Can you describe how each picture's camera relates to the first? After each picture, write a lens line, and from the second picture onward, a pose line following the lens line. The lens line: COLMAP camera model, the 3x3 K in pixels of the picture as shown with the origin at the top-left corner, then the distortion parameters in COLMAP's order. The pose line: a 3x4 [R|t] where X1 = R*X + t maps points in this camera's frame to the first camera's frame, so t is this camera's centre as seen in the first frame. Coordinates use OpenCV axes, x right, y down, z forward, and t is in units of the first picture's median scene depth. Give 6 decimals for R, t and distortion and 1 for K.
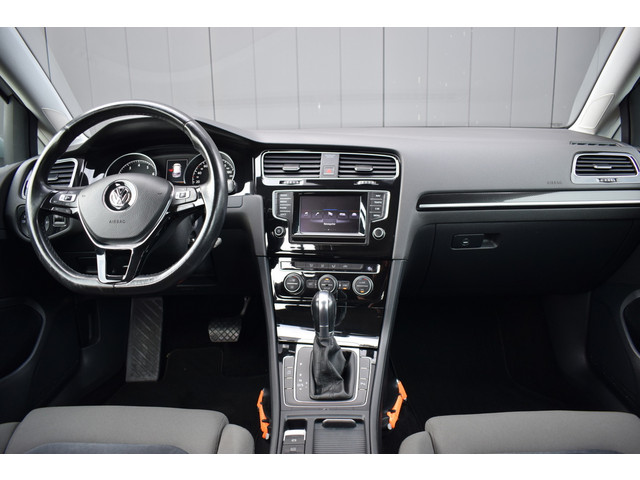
lens RADIAL K [[539.1, 0, 320.0], [0, 539.1, 240.0], [0, 0, 1]] dist [-0.001513, -0.000237]
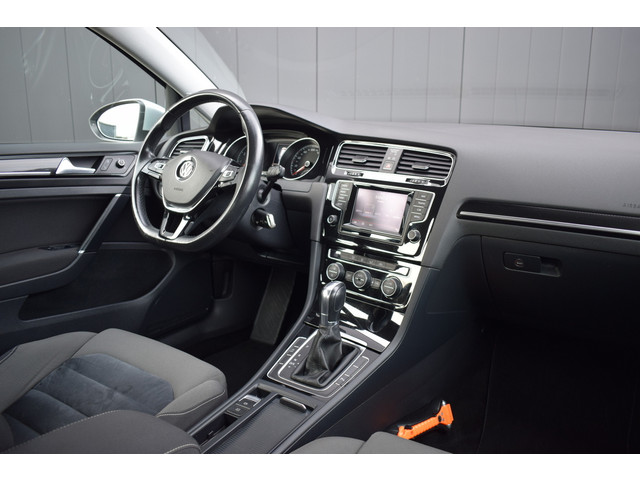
lens RADIAL K [[568.4, 0, 320.0], [0, 568.4, 240.0], [0, 0, 1]] dist [0.092700, 0.002648]
pose [[0.850344, 0.159502, -0.501473, 0.457102], [-0.158228, 0.986357, 0.045422, -0.023541], [0.501876, 0.040723, 0.863980, 0.052639]]
